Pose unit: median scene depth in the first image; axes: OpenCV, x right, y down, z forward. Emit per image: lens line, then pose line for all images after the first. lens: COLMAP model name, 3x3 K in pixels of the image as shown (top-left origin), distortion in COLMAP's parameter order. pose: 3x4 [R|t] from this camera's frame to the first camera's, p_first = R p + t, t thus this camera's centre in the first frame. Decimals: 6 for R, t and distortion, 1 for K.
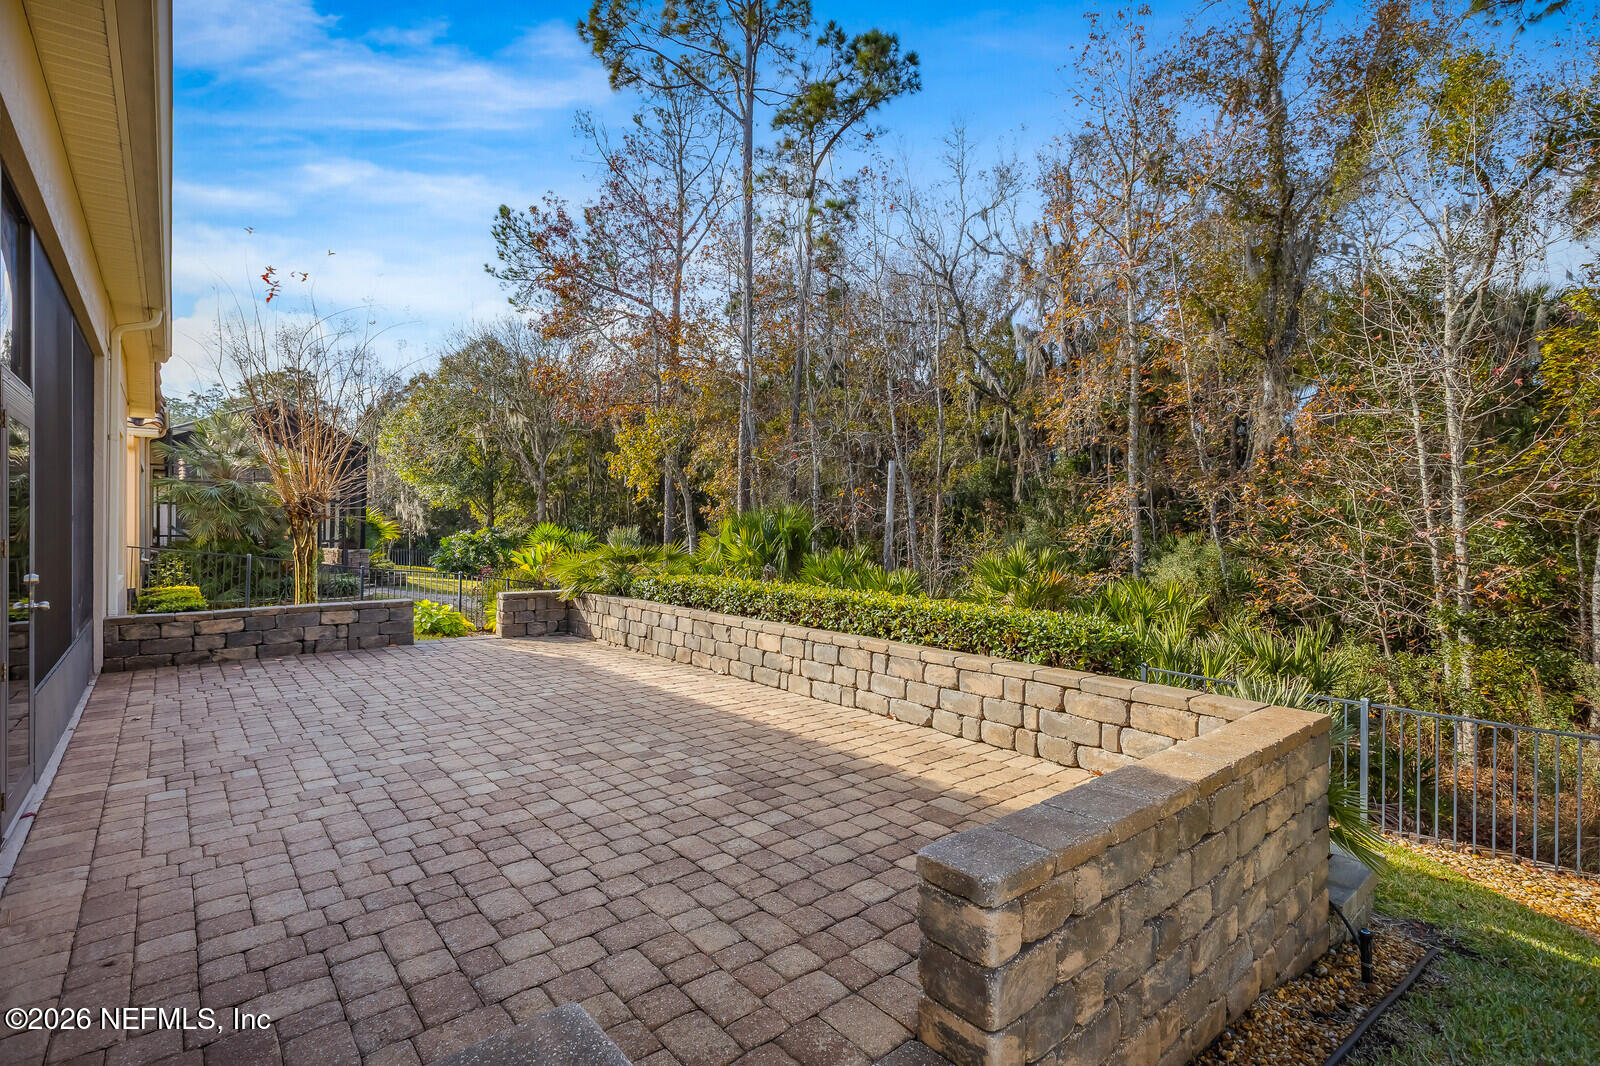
lens RADIAL K [[741.3, 0, 801.6], [0, 741.3, 529.4], [0, 0, 1]] dist [0.001821, -0.000128]
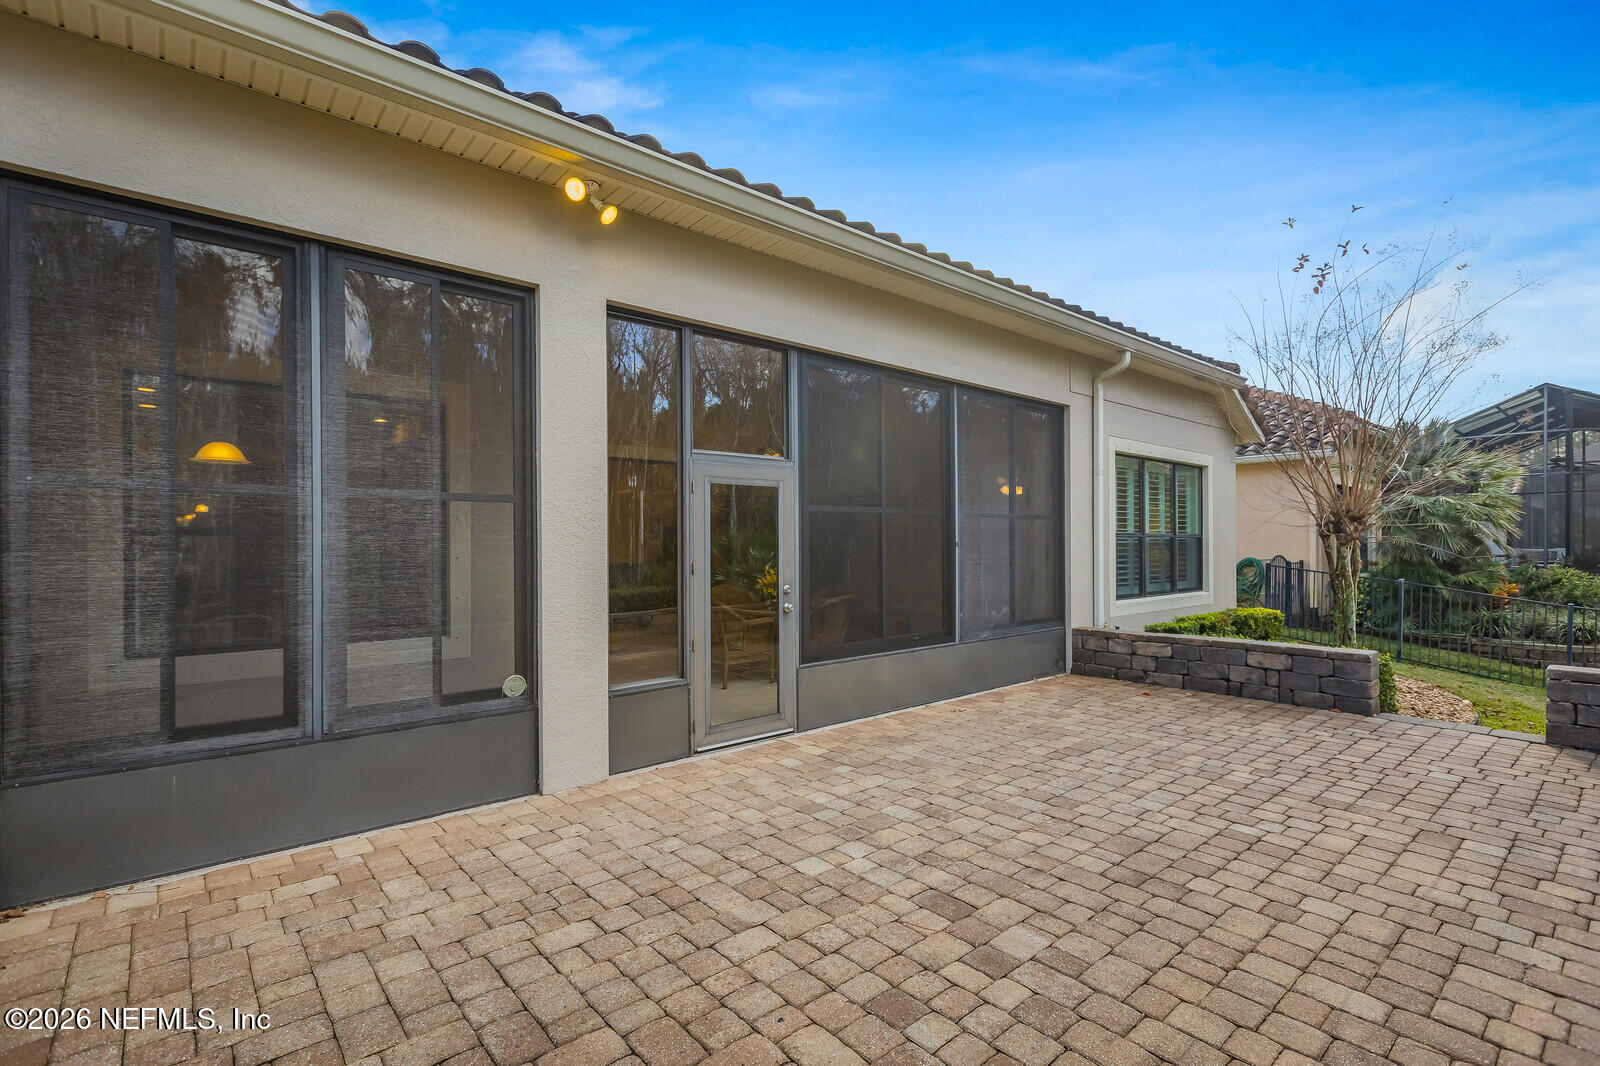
lens RADIAL K [[741.3, 0, 801.9], [0, 741.3, 537.9], [0, 0, 1]] dist [0.001821, -0.000128]
pose [[0.005169, -0.007197, -0.999961, 0.381842], [-0.002919, 0.999970, -0.007212, -0.020970], [0.999982, 0.002957, 0.005148, 0.872408]]
